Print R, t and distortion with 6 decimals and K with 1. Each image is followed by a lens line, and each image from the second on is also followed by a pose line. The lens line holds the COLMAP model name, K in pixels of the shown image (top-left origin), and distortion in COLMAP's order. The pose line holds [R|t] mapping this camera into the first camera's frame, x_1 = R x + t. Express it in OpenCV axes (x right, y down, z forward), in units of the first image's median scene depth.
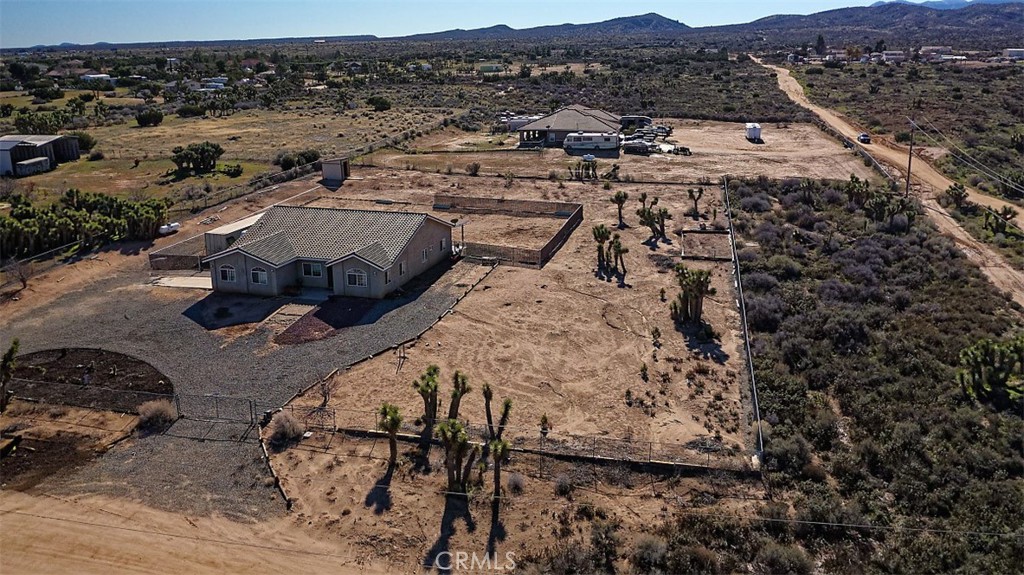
lens RADIAL K [[813.5, 0, 512.0], [0, 813.5, 287.5], [0, 0, 1]] dist [-0.035920, -0.002972]
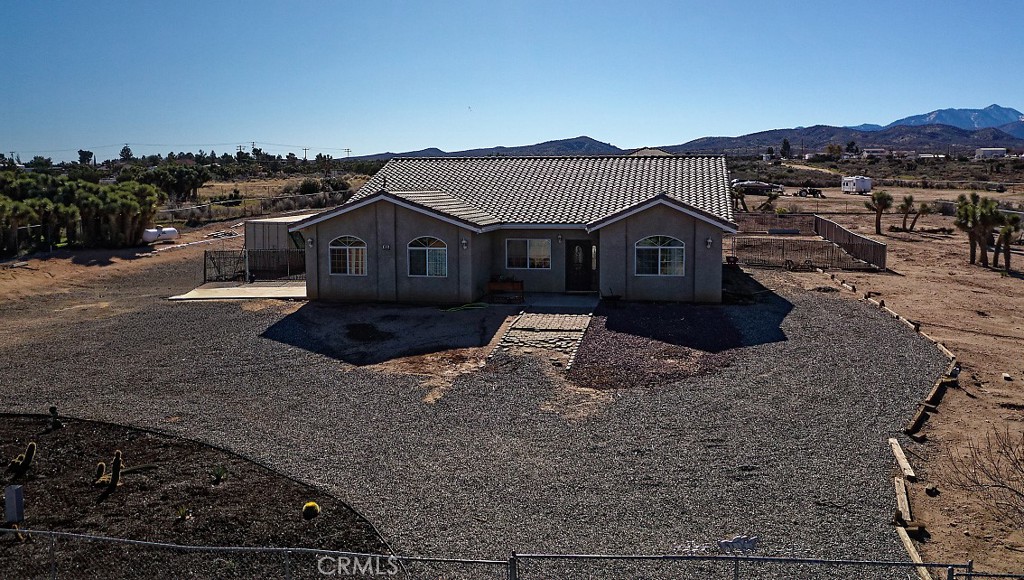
lens RADIAL K [[845.7, 0, 483.4], [0, 845.7, 290.8], [0, 0, 1]] dist [-0.030416, 0.003584]
pose [[0.998521, -0.016350, 0.051859, -0.306667], [0.023991, 0.988343, -0.150338, 0.070984], [-0.048797, 0.151360, 0.987274, 0.564287]]
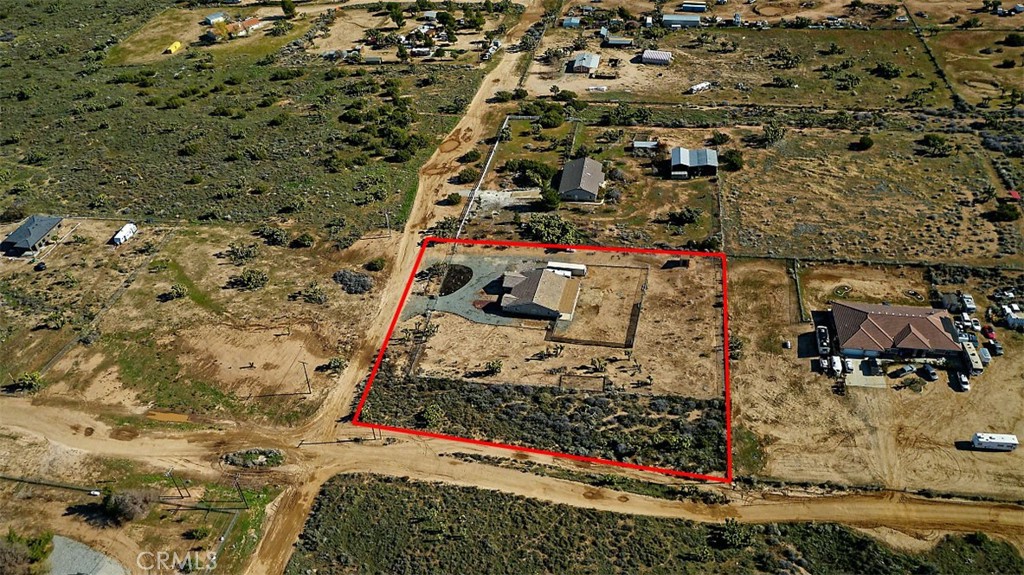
lens RADIAL K [[789.1, 0, 514.4], [0, 789.1, 288.3], [0, 0, 1]] dist [-0.034969, -0.003881]
pose [[0.048007, 0.626545, -0.777905, 2.485220], [-0.233079, 0.764330, 0.601227, -2.164830], [0.971272, 0.152450, 0.182728, 0.395787]]
